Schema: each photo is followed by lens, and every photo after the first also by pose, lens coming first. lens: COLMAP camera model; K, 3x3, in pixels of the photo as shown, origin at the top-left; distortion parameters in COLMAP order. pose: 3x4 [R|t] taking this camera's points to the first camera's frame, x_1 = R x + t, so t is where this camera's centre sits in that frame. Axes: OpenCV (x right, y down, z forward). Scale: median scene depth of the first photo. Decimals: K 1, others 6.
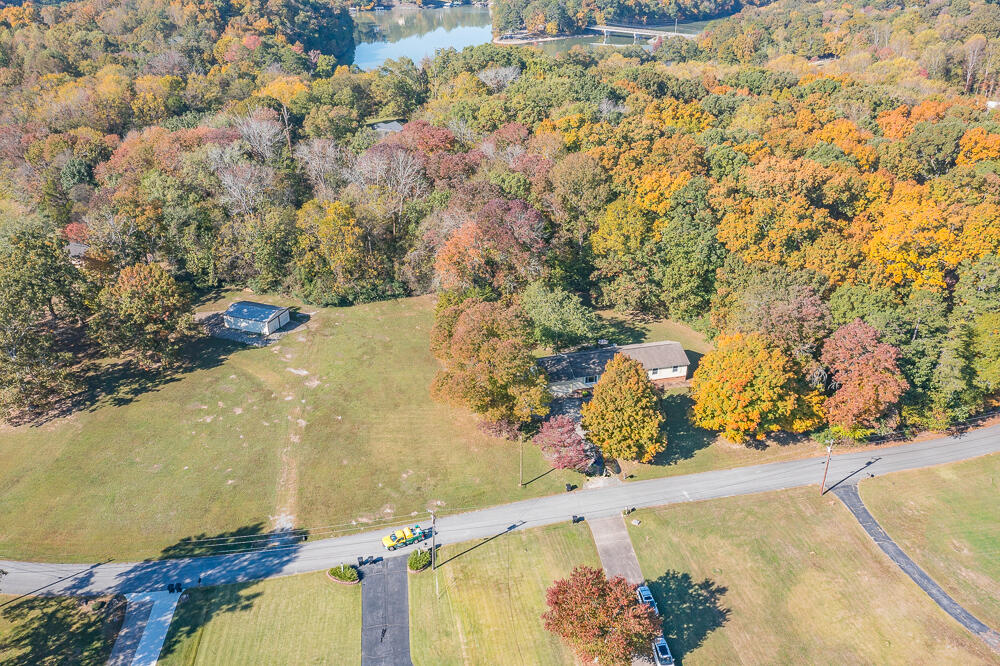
lens RADIAL K [[785.0, 0, 500.0], [0, 785.0, 333.0], [0, 0, 1]] dist [-0.011480, 0.001557]
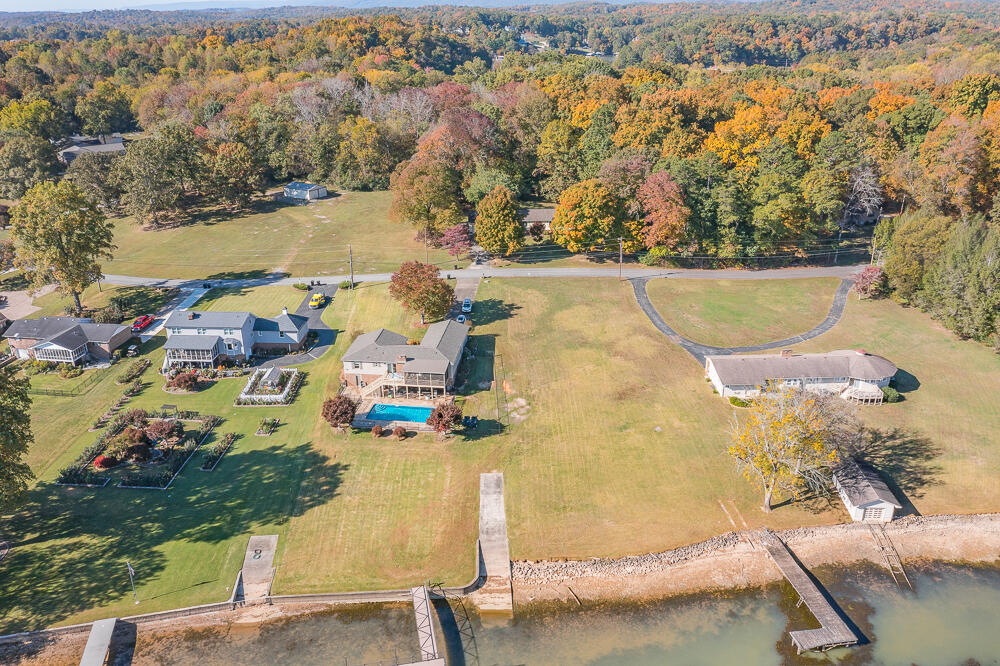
lens RADIAL K [[785.0, 0, 500.0], [0, 785.0, 333.0], [0, 0, 1]] dist [-0.011480, 0.001557]
pose [[0.977603, 0.071137, -0.198069, 0.372331], [-0.085740, 0.994120, -0.066144, 0.321732], [0.192199, 0.081645, 0.977954, -0.367440]]
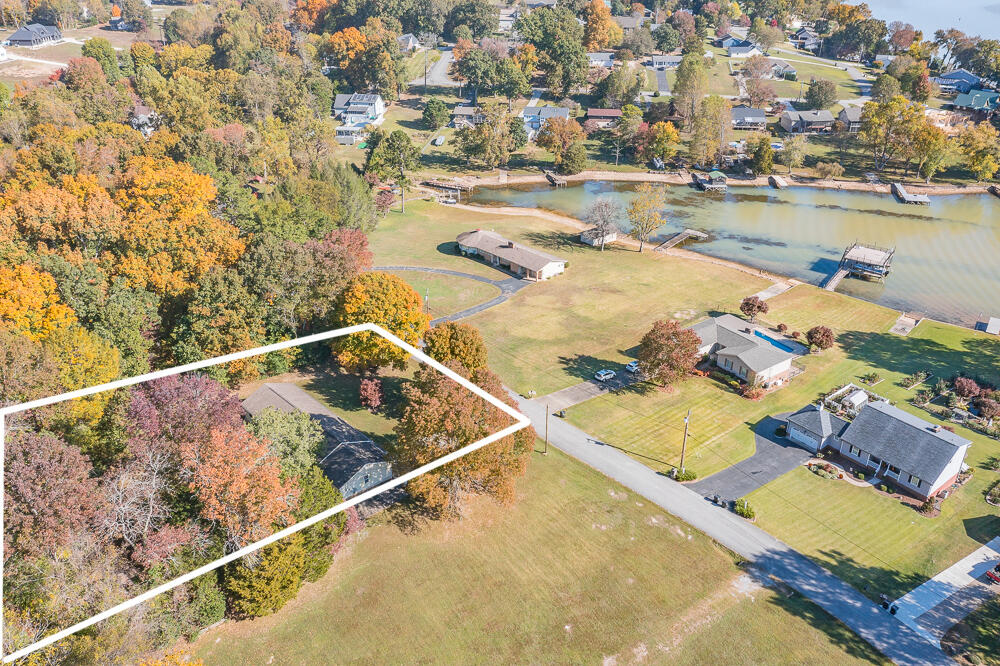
lens RADIAL K [[800.8, 0, 500.0], [0, 800.8, 333.0], [0, 0, 1]] dist [-0.036232, -0.004116]
pose [[-0.494860, -0.391506, 0.775782, -0.511974], [0.398759, 0.690901, 0.603032, -0.415118], [-0.772079, 0.607766, -0.185782, 0.875336]]
